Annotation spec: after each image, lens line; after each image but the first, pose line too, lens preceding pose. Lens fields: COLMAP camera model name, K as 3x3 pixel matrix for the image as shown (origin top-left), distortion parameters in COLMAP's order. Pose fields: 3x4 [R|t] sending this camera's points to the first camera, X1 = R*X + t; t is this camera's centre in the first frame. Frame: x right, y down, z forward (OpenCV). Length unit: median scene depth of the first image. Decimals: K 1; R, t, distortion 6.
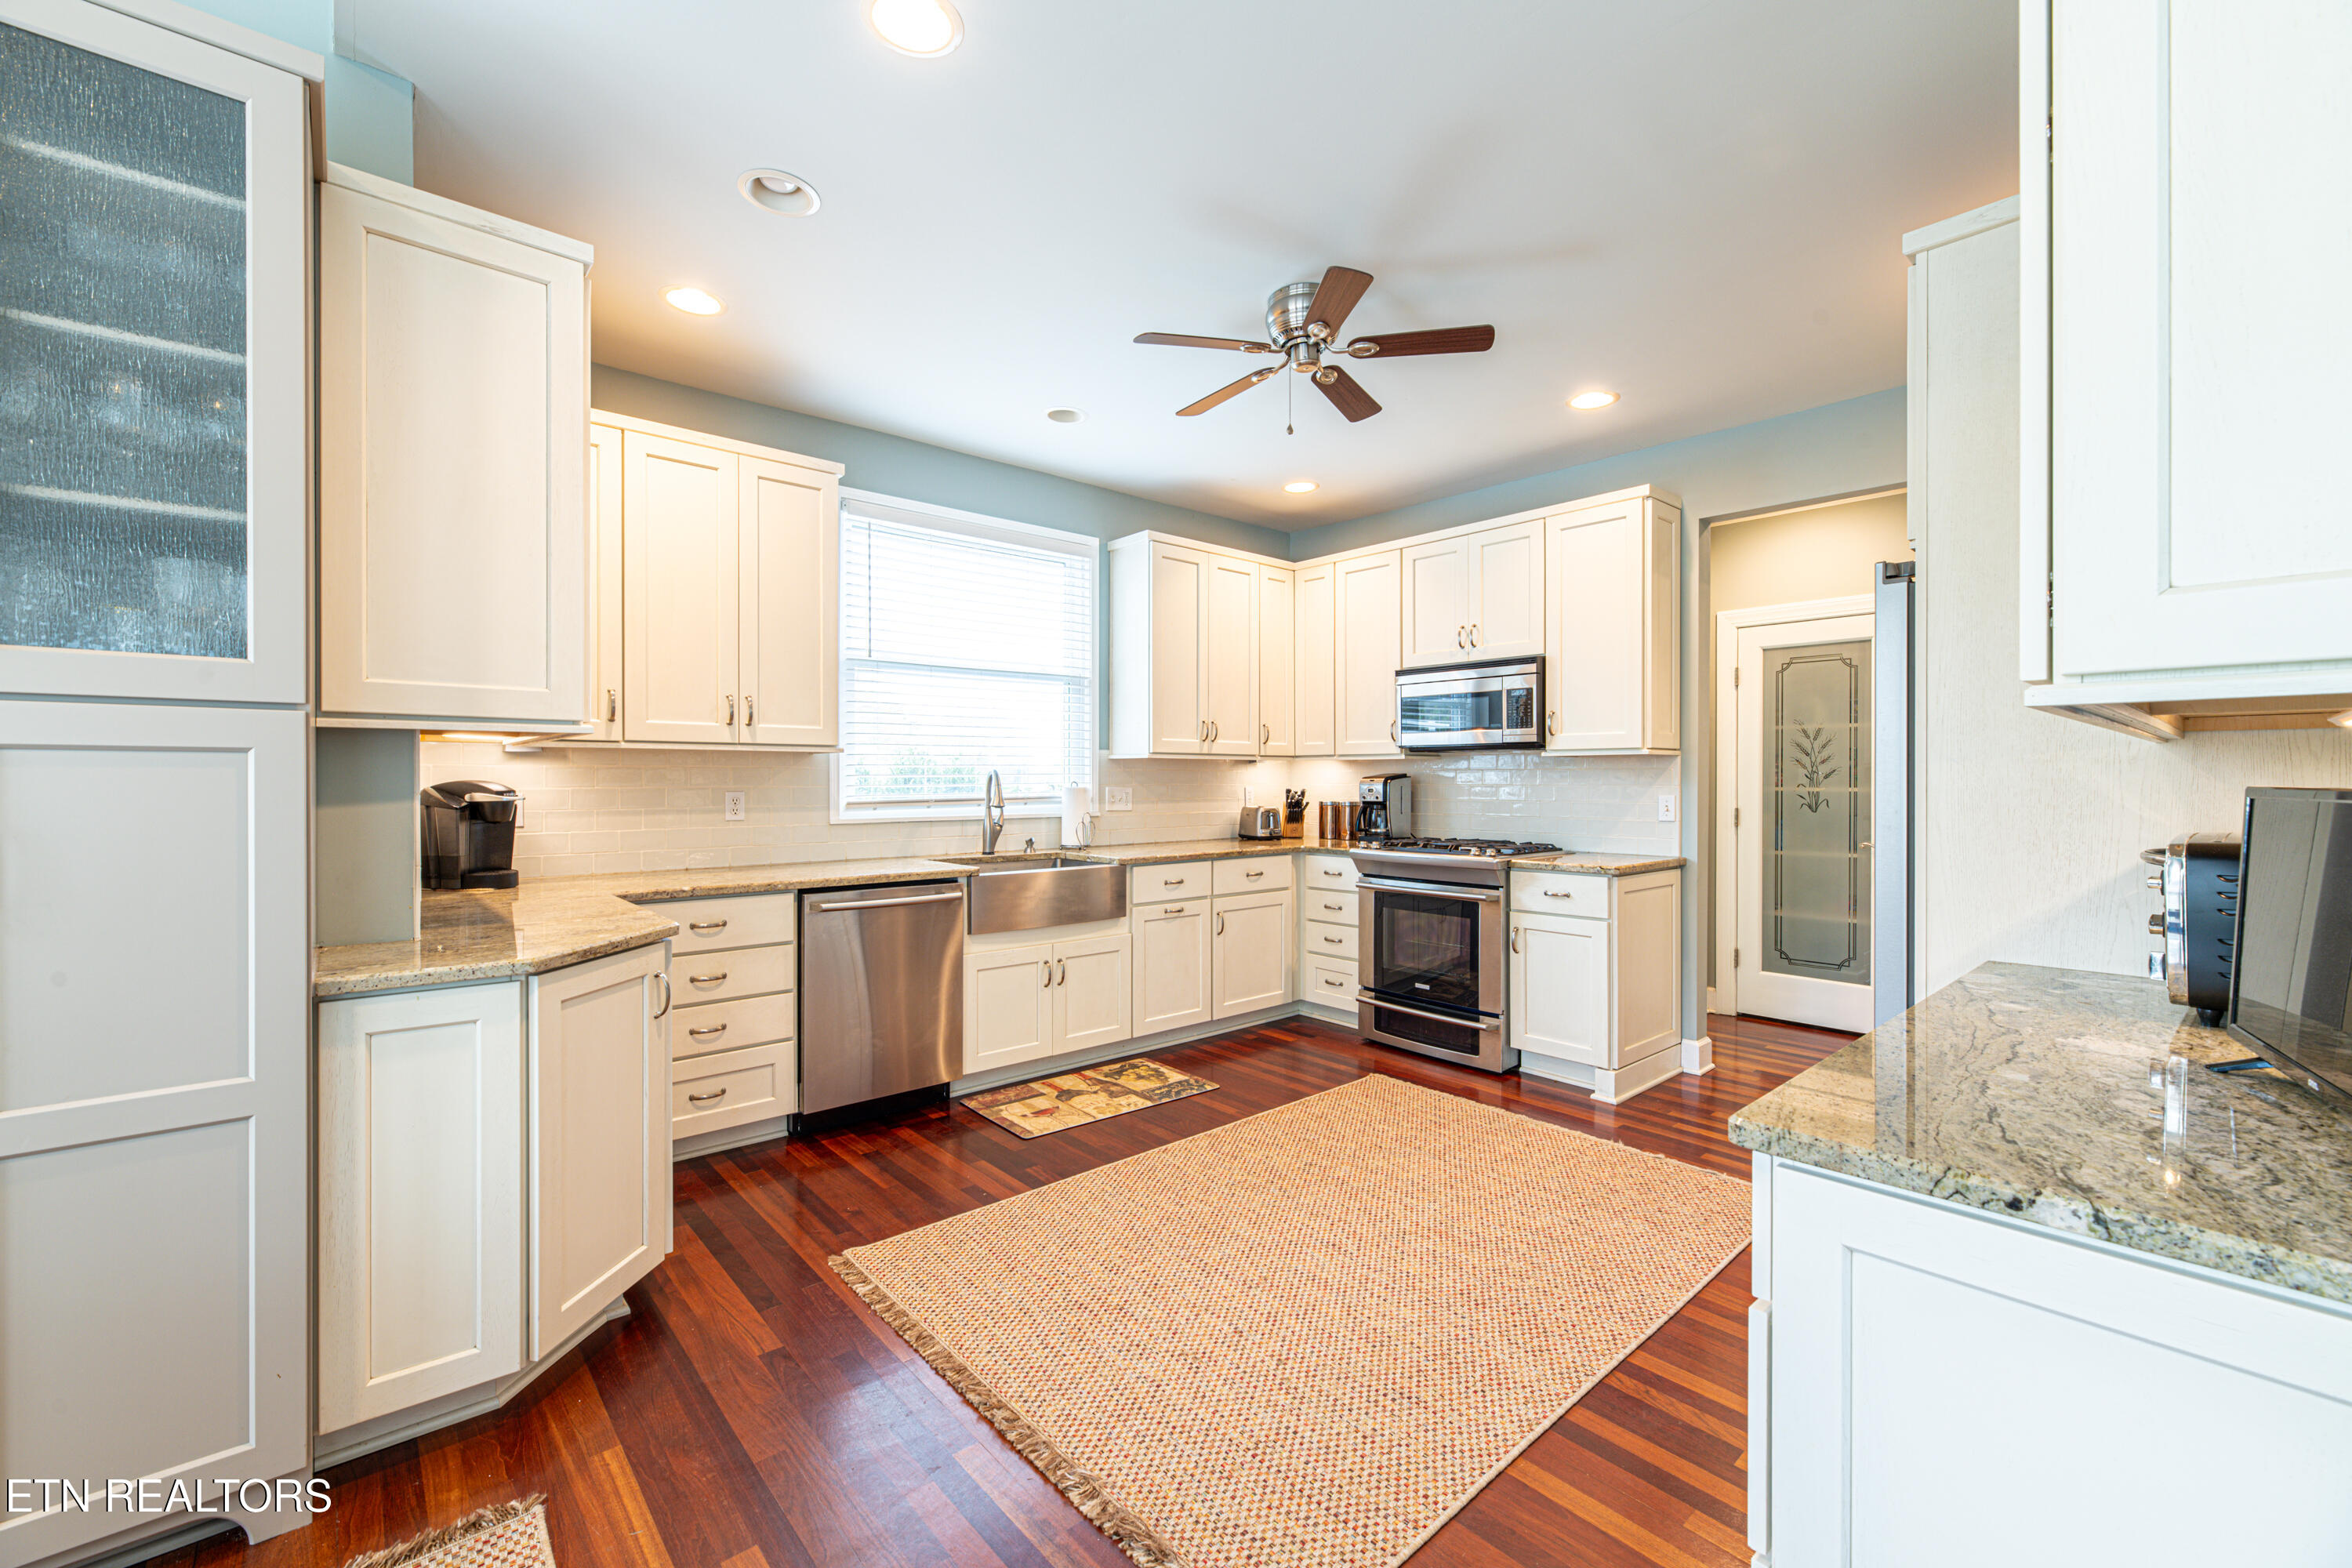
lens RADIAL K [[977.7, 0, 1191.0], [0, 977.7, 778.6], [0, 0, 1]] dist [-0.004331, -0.000626]
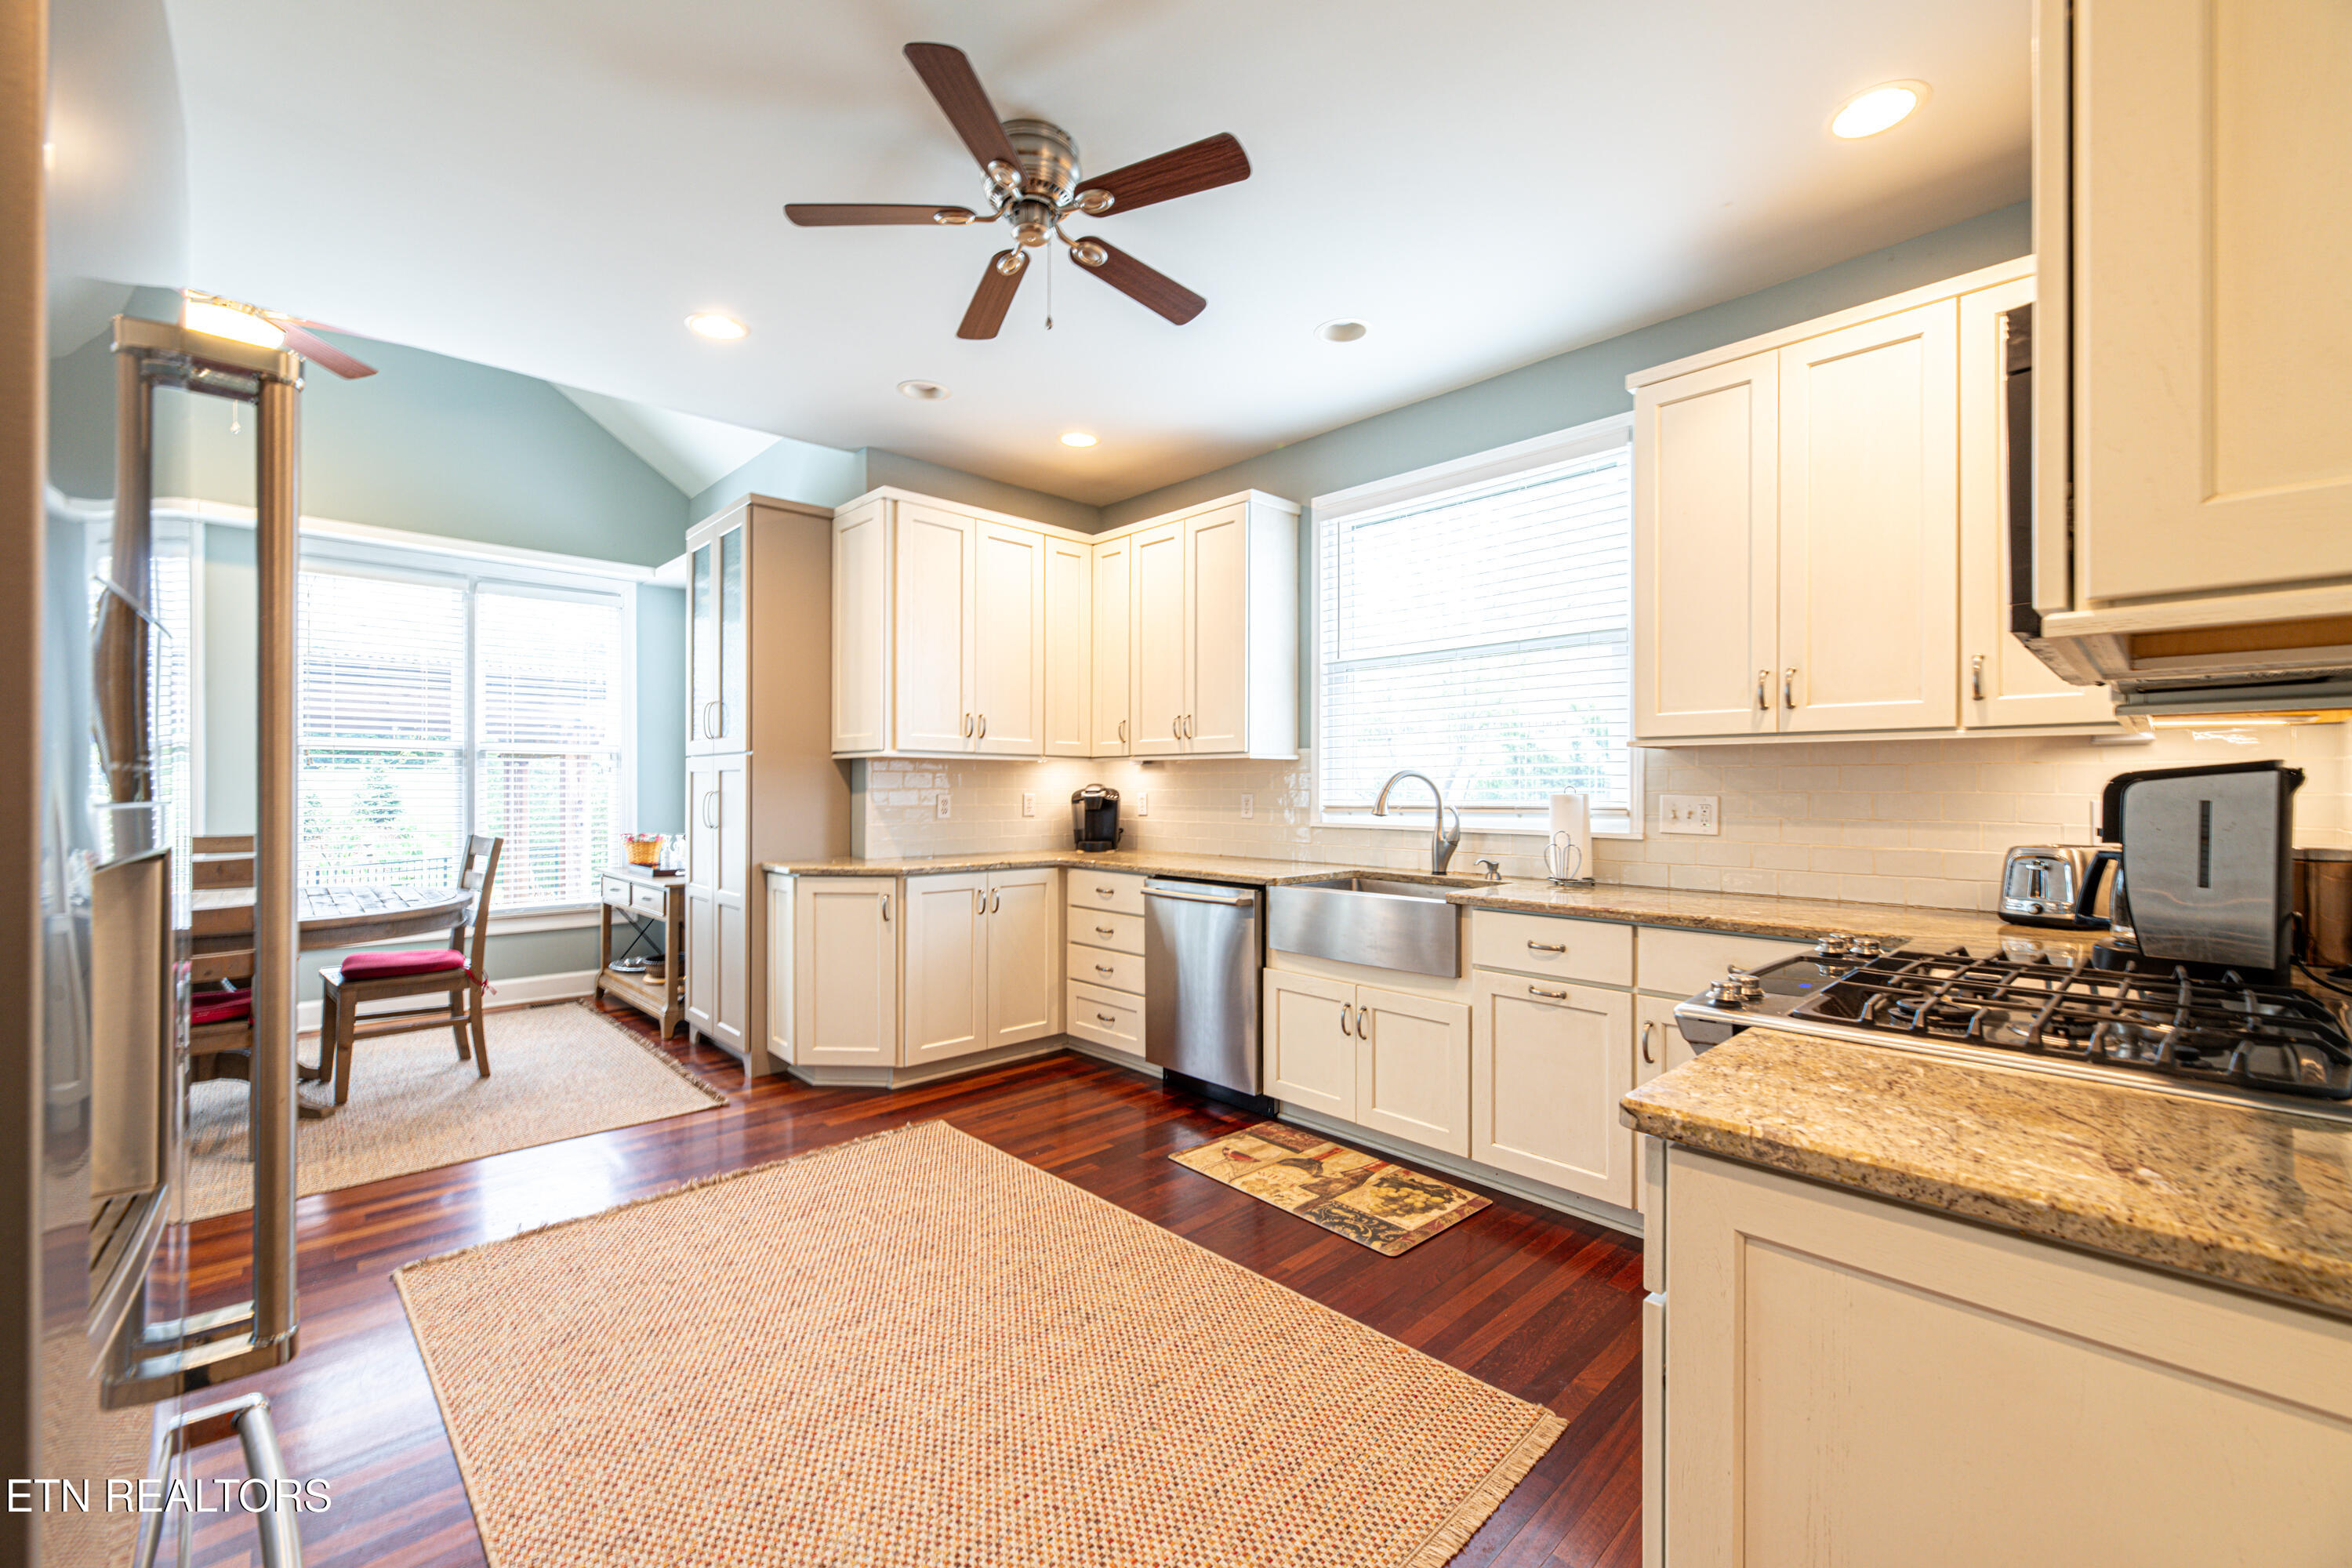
lens RADIAL K [[977.7, 0, 1172.7], [0, 977.7, 780.6], [0, 0, 1]] dist [-0.004331, -0.000626]
pose [[0.018188, -0.006887, -0.999811, 0.666398], [-0.003963, 0.999968, -0.006960, 0.005747], [0.999827, 0.004089, 0.018160, 0.831573]]
